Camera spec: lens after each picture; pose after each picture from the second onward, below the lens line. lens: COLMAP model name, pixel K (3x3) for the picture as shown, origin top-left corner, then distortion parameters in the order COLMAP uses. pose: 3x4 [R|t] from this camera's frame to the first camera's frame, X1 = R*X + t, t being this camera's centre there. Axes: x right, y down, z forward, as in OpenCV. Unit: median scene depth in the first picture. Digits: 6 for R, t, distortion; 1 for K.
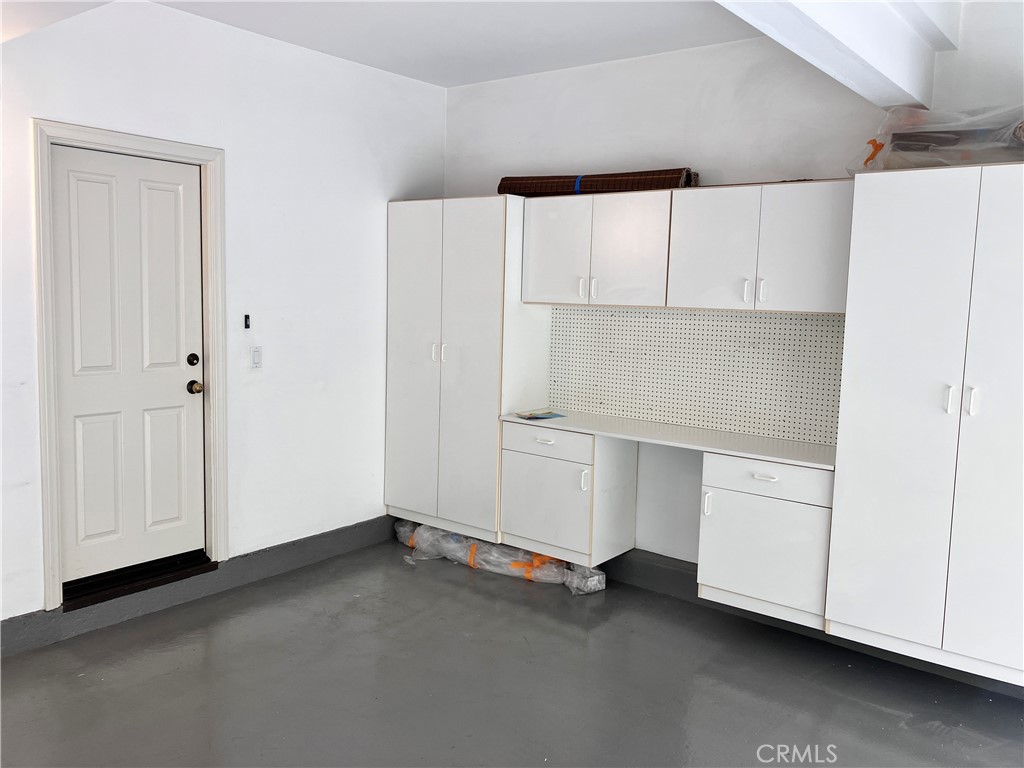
lens RADIAL K [[829.9, 0, 528.6], [0, 829.9, 368.9], [0, 0, 1]] dist [0.027925, -0.047339]
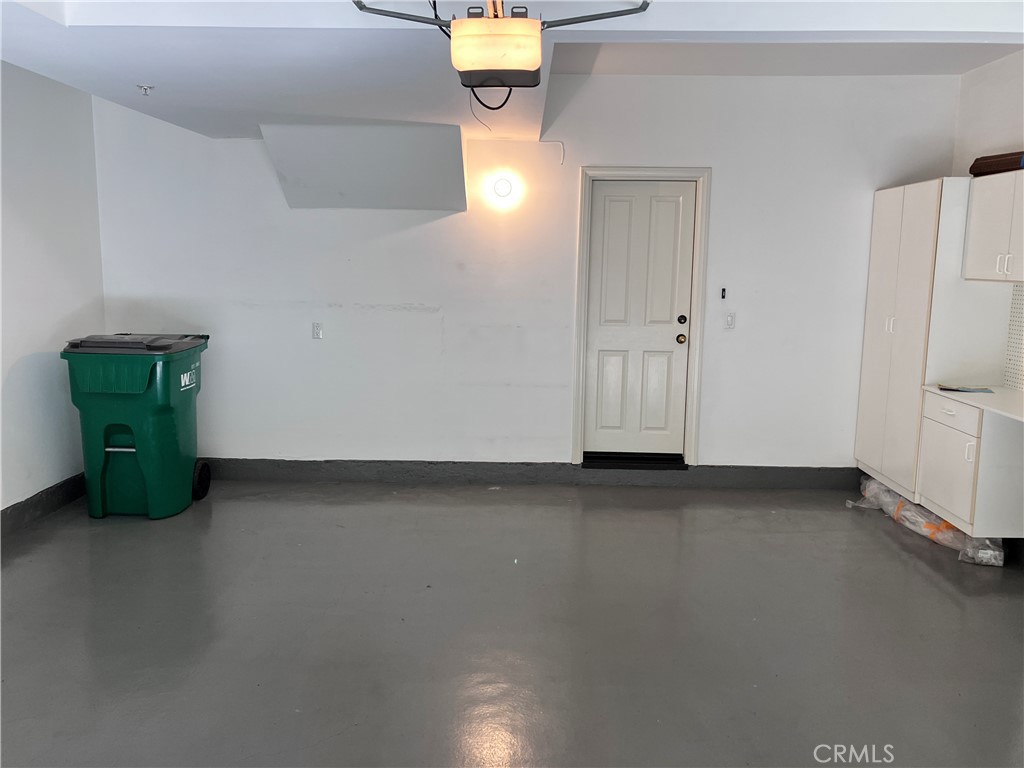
lens RADIAL K [[829.9, 0, 508.2], [0, 829.9, 384.8], [0, 0, 1]] dist [0.027925, -0.047339]
pose [[0.597428, 0.100146, -0.795645, 0.520834], [-0.070732, 0.994885, 0.072112, 0.016981], [0.798797, 0.013196, 0.601456, -0.083677]]
